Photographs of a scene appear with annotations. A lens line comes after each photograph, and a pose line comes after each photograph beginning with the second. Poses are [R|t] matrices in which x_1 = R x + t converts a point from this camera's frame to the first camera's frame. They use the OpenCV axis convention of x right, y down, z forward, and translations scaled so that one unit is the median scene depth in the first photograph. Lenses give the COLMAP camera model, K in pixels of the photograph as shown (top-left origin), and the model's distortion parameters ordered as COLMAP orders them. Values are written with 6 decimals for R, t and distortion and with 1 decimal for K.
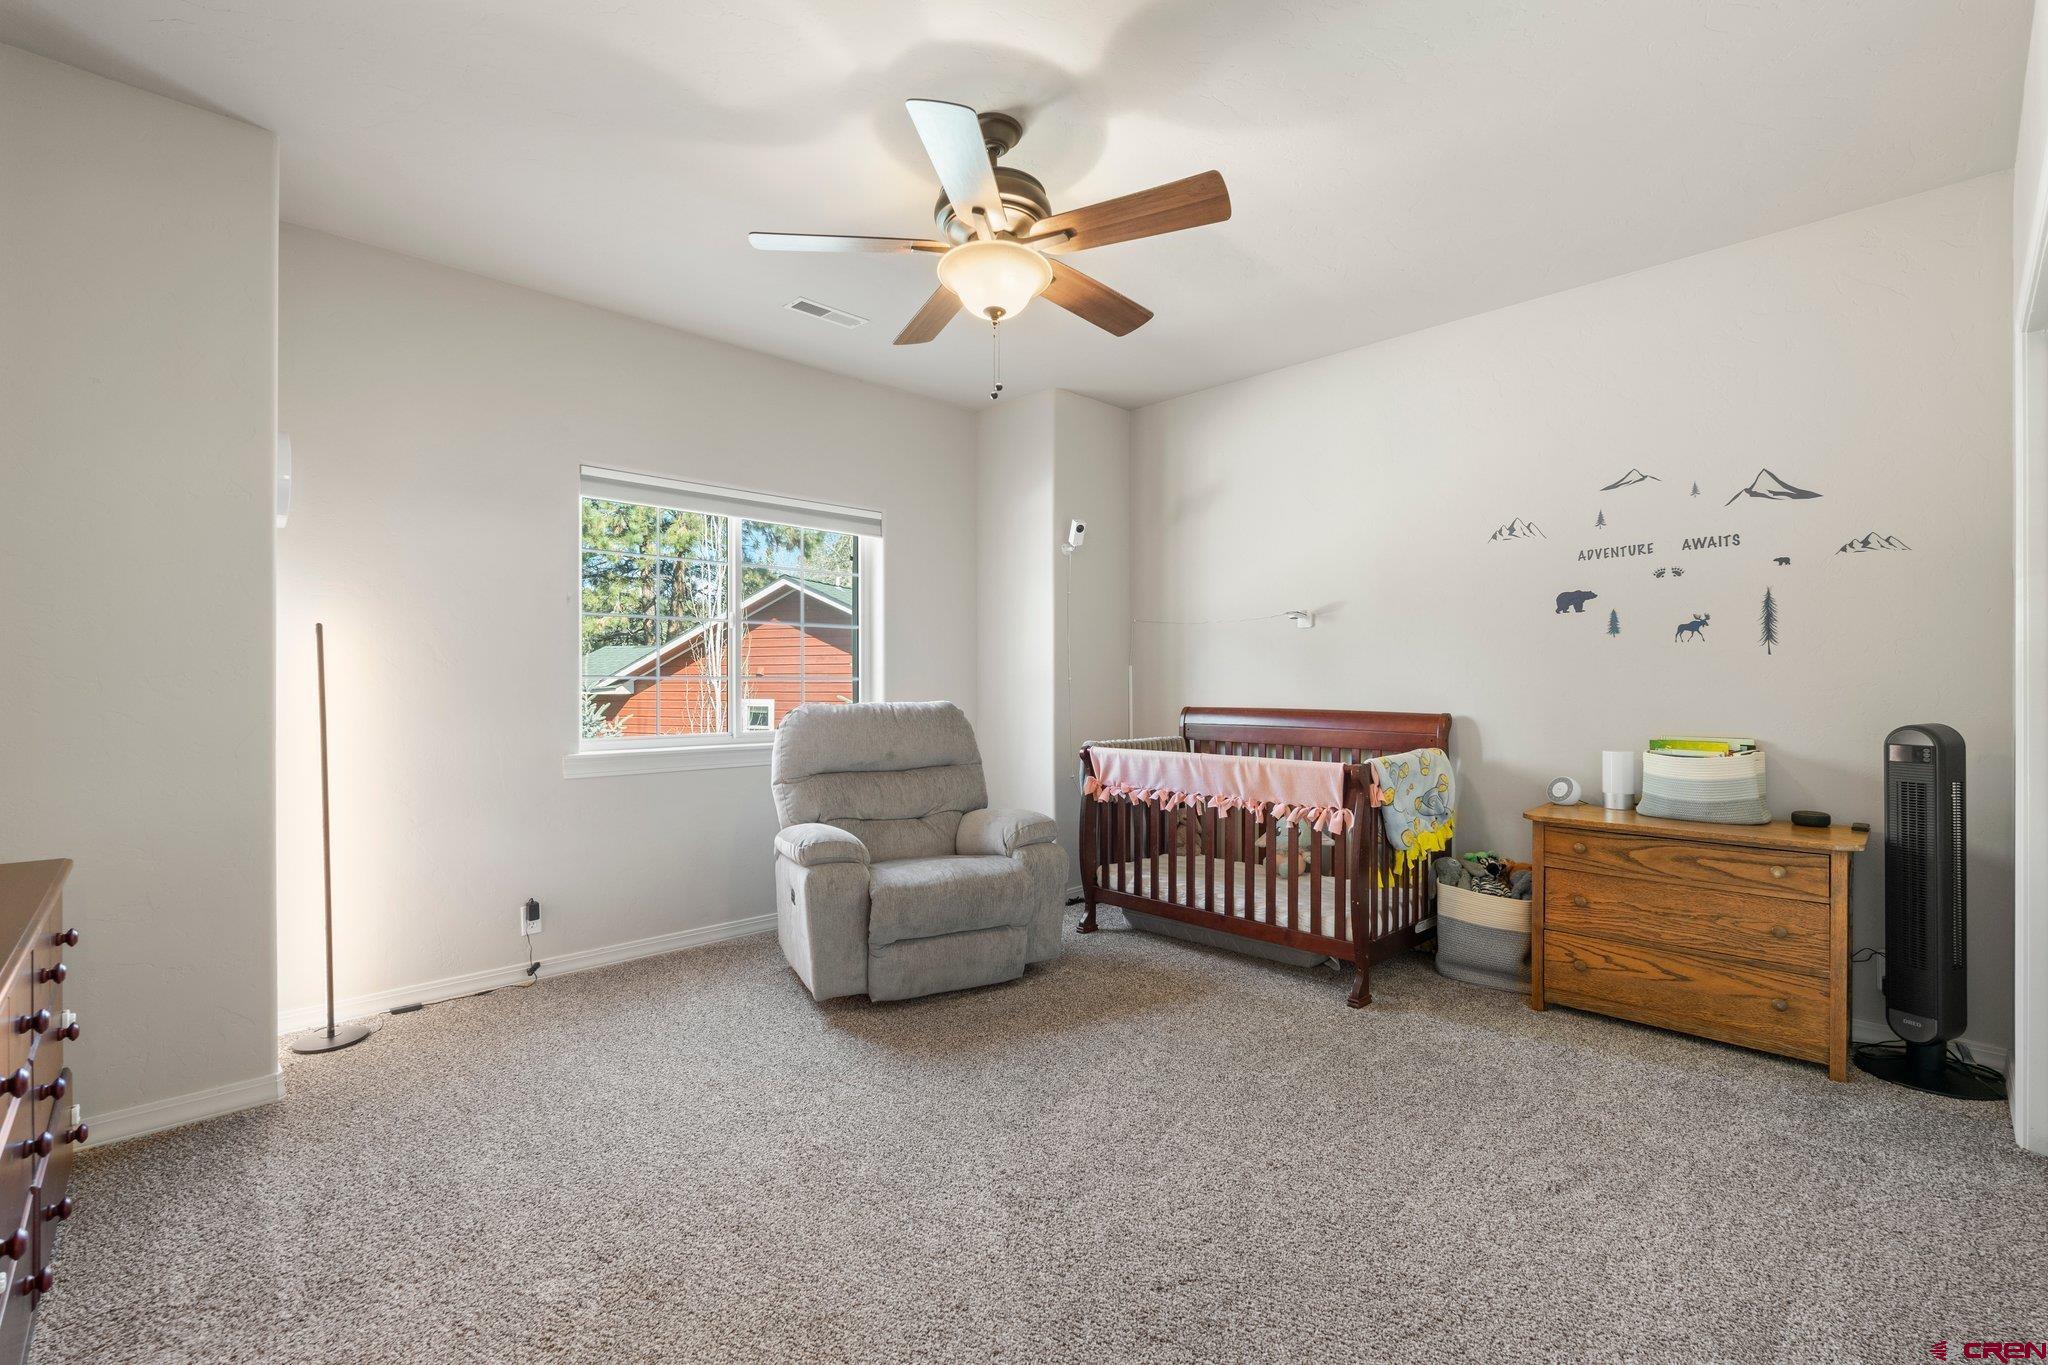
lens RADIAL K [[895.3, 0, 1024.0], [0, 895.3, 682.5], [0, 0, 1]] dist [-0.000468, -0.000146]
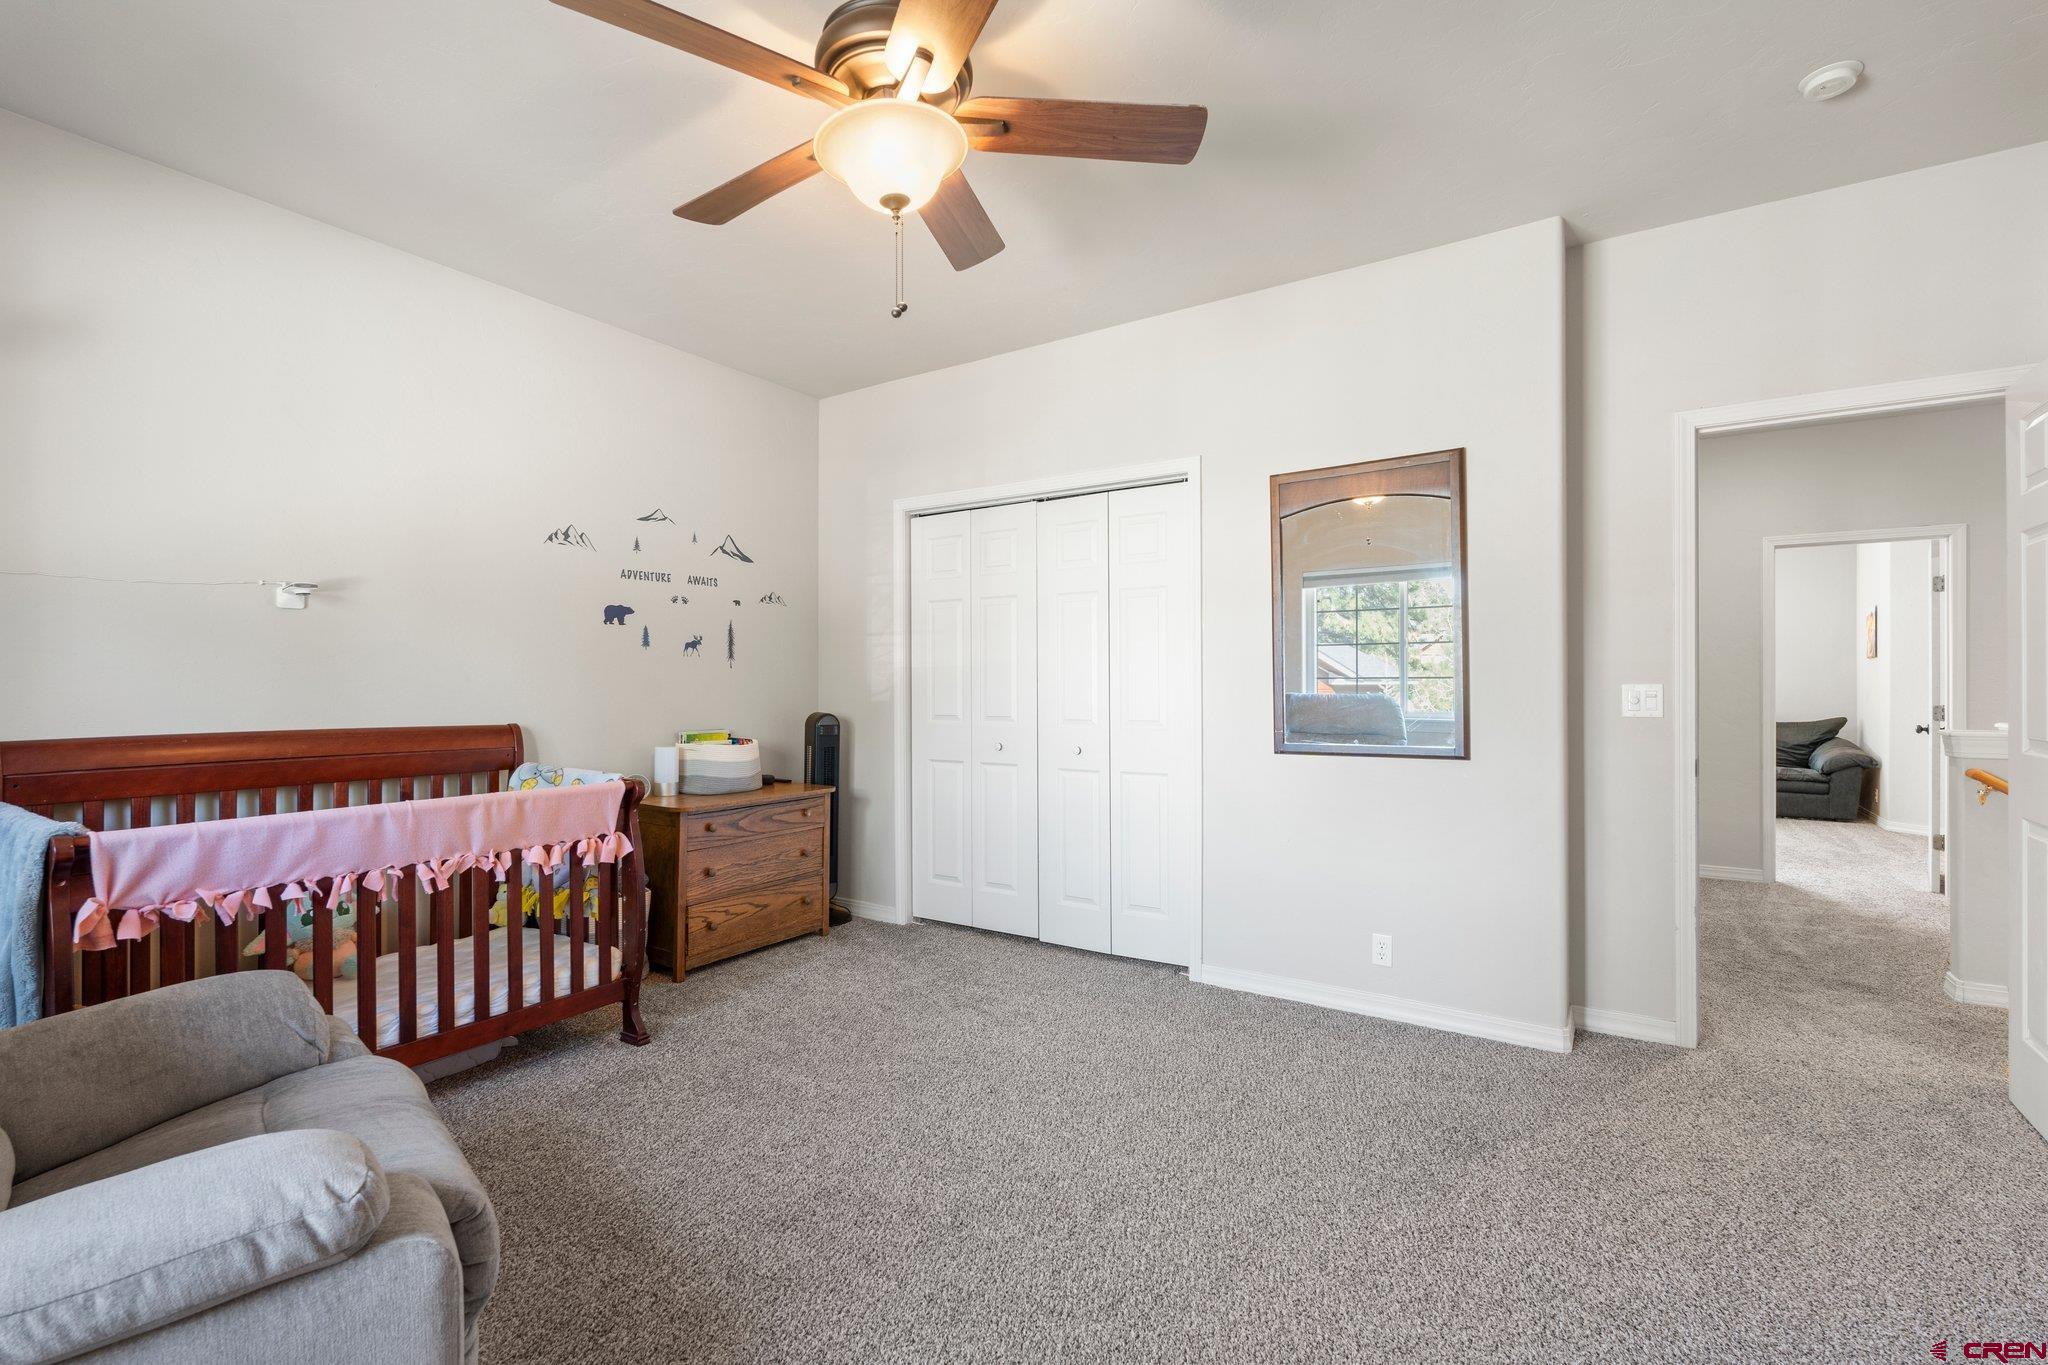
lens RADIAL K [[895.3, 0, 1024.0], [0, 895.3, 682.5], [0, 0, 1]] dist [-0.000468, -0.000146]
pose [[-0.205705, -0.000430, 0.978614, -0.610603], [-0.002732, 0.999996, -0.000135, -0.009598], [-0.978610, -0.002702, -0.205705, 0.807709]]
